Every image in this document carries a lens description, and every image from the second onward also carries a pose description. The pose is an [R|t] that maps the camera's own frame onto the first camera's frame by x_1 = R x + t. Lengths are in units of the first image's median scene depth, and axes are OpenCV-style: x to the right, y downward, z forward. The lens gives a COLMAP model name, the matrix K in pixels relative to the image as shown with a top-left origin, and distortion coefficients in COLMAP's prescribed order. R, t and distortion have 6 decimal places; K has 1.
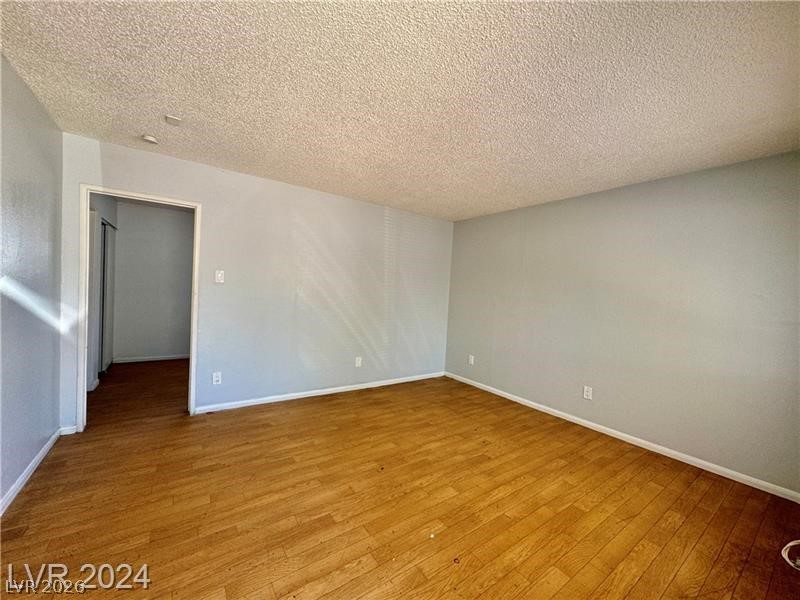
lens RADIAL K [[316.2, 0, 401.2], [0, 316.2, 301.3], [0, 0, 1]] dist [-0.001670, 0.000407]
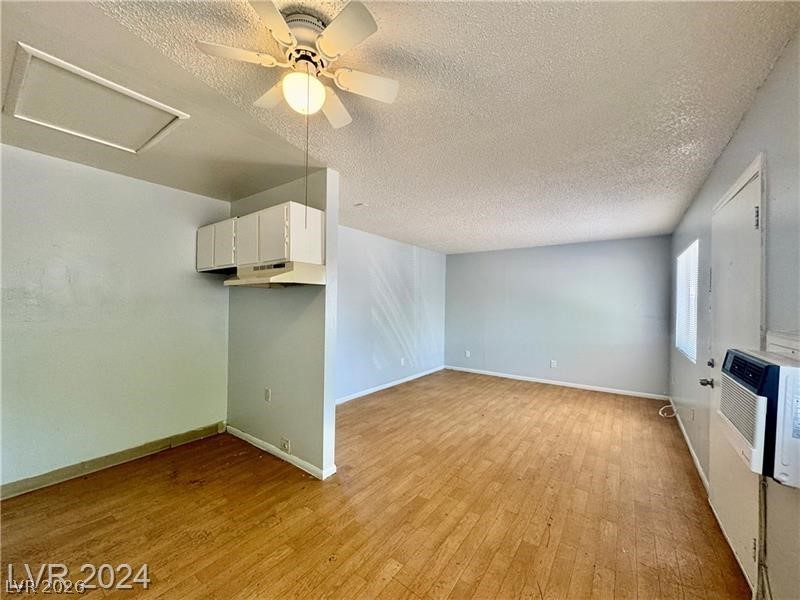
lens RADIAL K [[316.2, 0, 398.9], [0, 316.2, 303.3], [0, 0, 1]] dist [-0.001670, 0.000407]
pose [[0.946640, -0.040638, 0.319721, -0.988969], [0.048445, 0.998689, -0.016502, -0.059295], [-0.318631, 0.031111, 0.947368, -0.468607]]
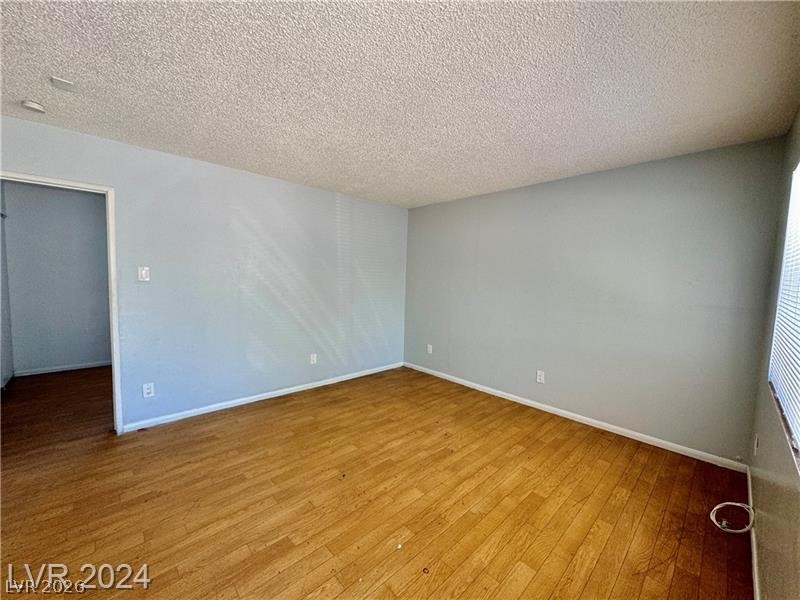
lens RADIAL K [[316.2, 0, 400.9], [0, 316.2, 300.9], [0, 0, 1]] dist [-0.001670, 0.000407]
pose [[0.989651, -0.035551, 0.139025, -0.003386], [0.029122, 0.998422, 0.048012, -0.034312], [-0.140512, -0.043467, 0.989124, 0.060182]]
